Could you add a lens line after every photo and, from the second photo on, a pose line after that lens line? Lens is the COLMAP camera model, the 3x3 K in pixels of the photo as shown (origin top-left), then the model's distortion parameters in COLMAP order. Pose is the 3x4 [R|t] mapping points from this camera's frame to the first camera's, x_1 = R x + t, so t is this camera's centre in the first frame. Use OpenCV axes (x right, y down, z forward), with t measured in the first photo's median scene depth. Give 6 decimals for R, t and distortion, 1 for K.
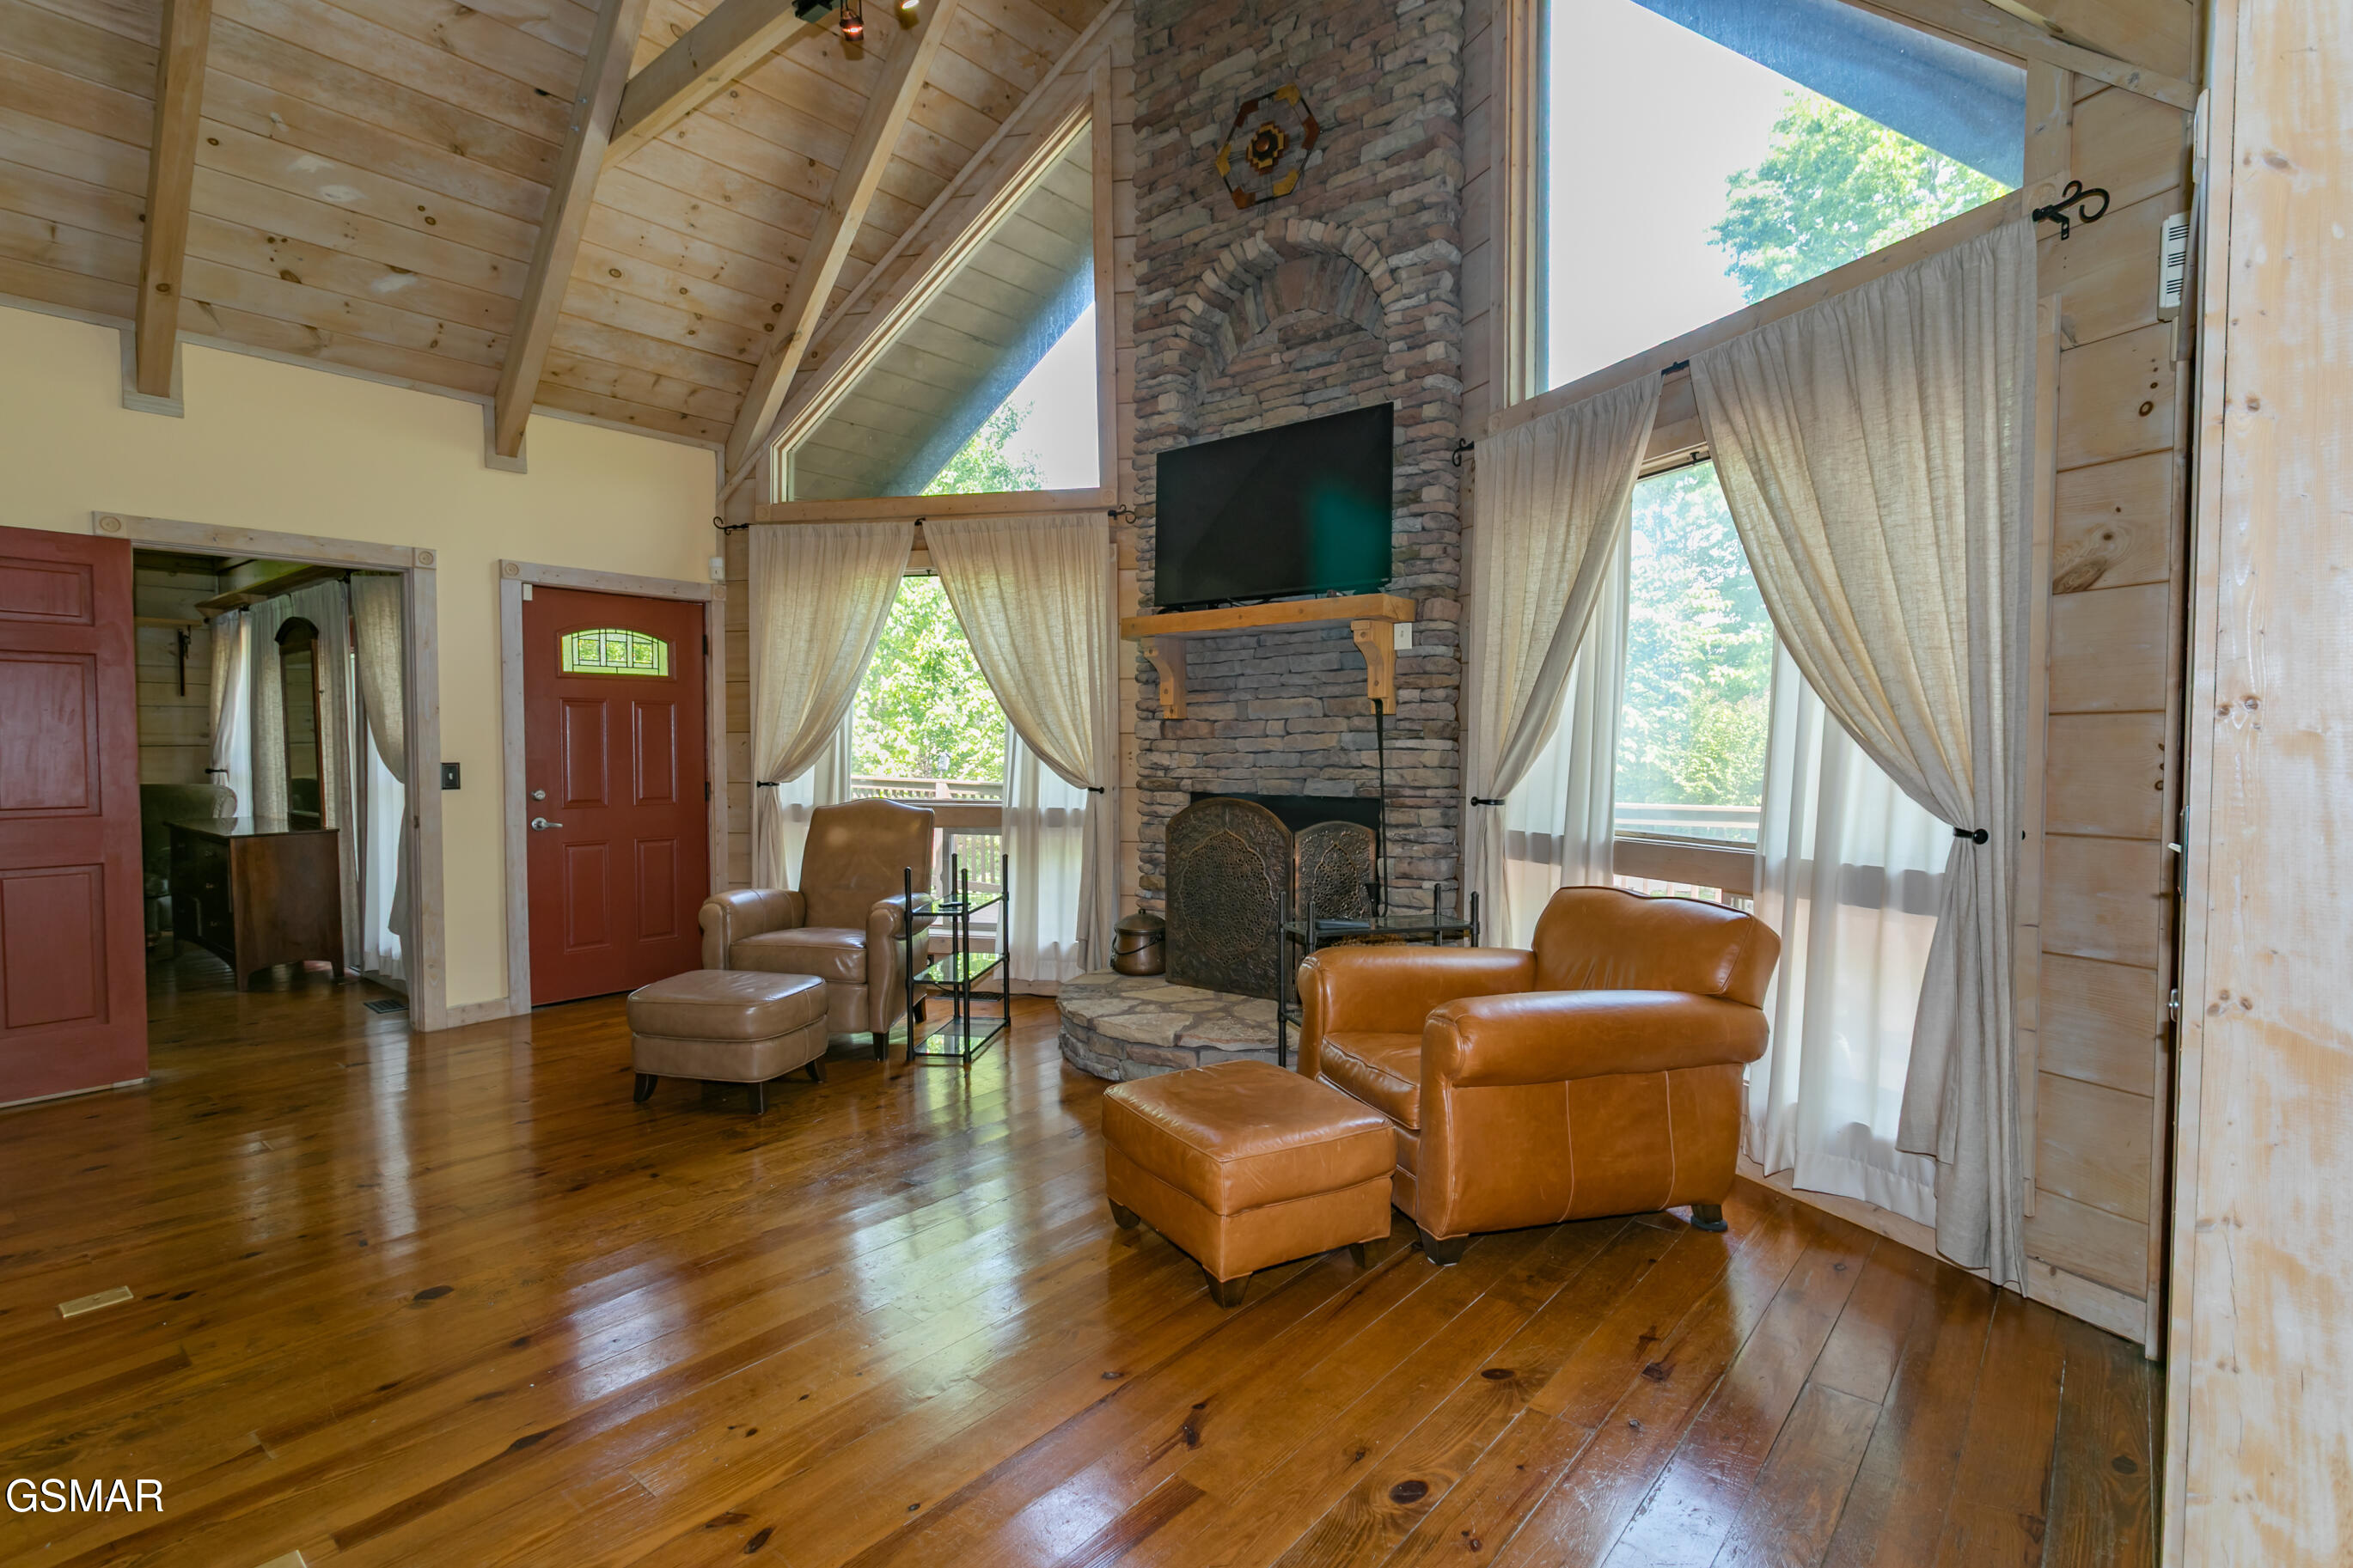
lens RADIAL K [[1108.0, 0, 1185.4], [0, 1108.0, 781.4], [0, 0, 1]] dist [-0.000854, 0.002073]
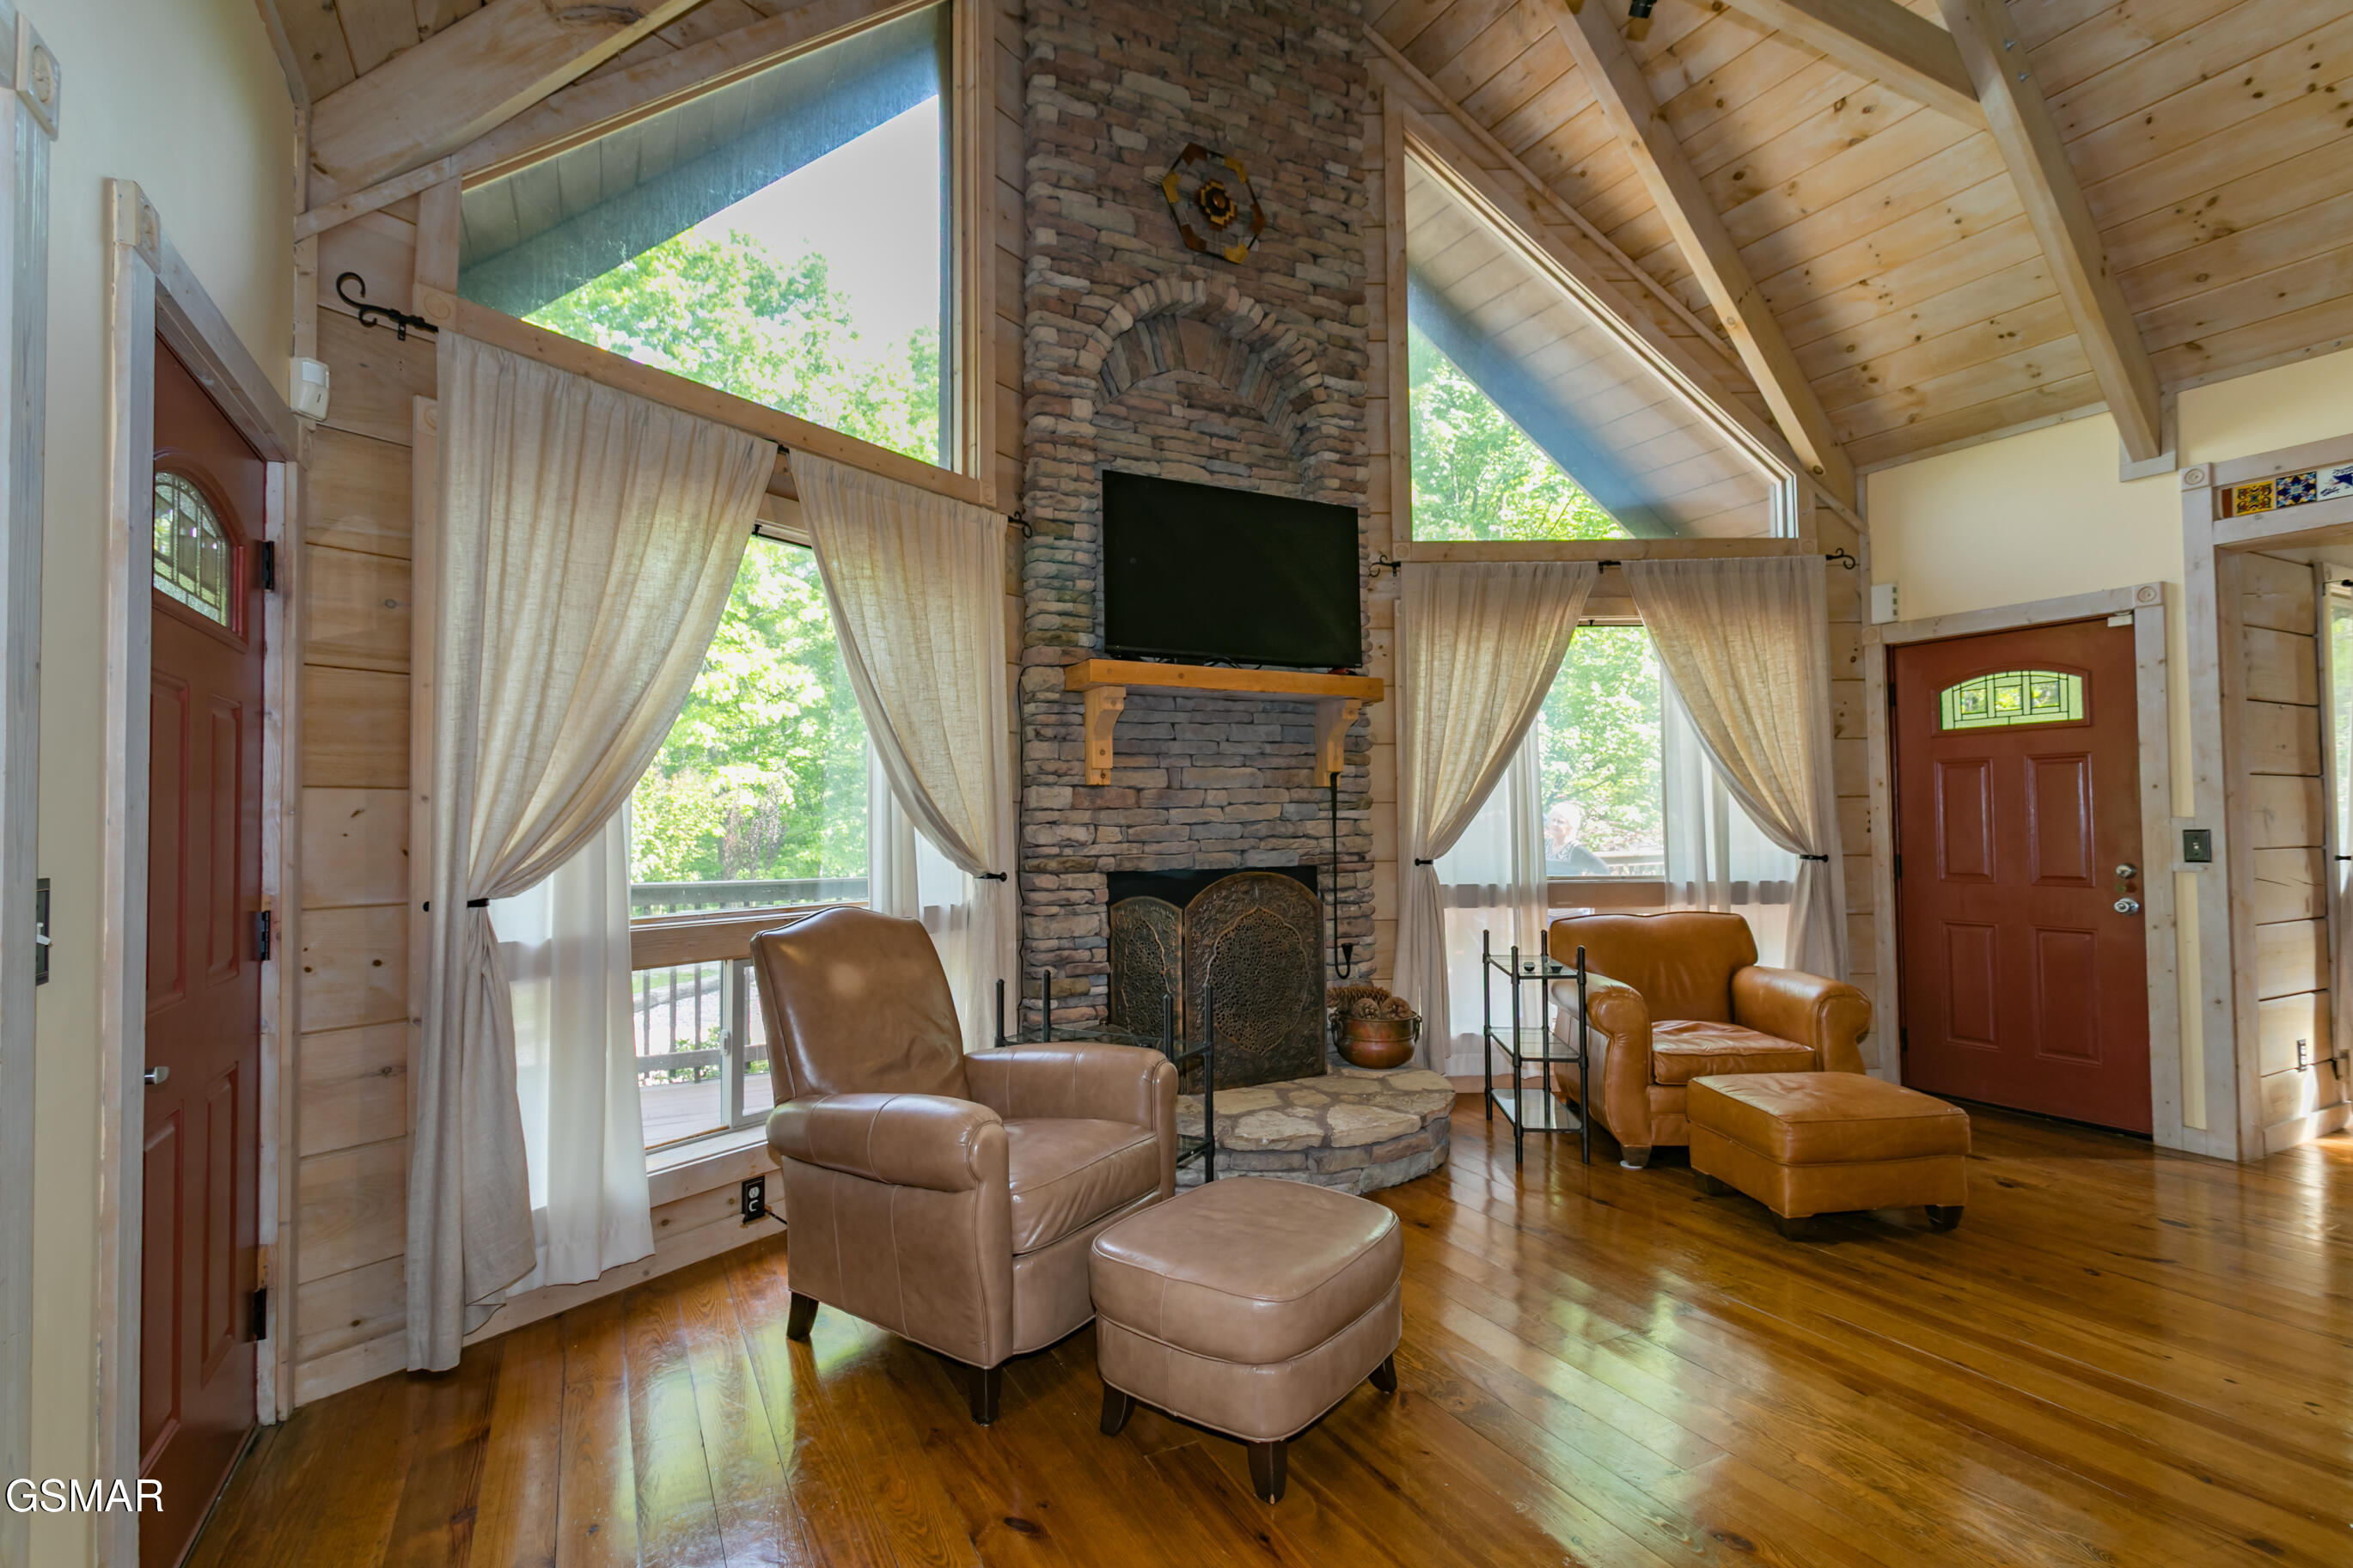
lens RADIAL K [[1108.0, 0, 1161.5], [0, 1108.0, 783.5], [0, 0, 1]] dist [-0.000854, 0.002073]
pose [[0.398569, 0.028953, 0.916681, -0.808802], [0.037293, 0.998163, -0.047742, -0.016983], [-0.916380, 0.053215, 0.396757, 0.668673]]
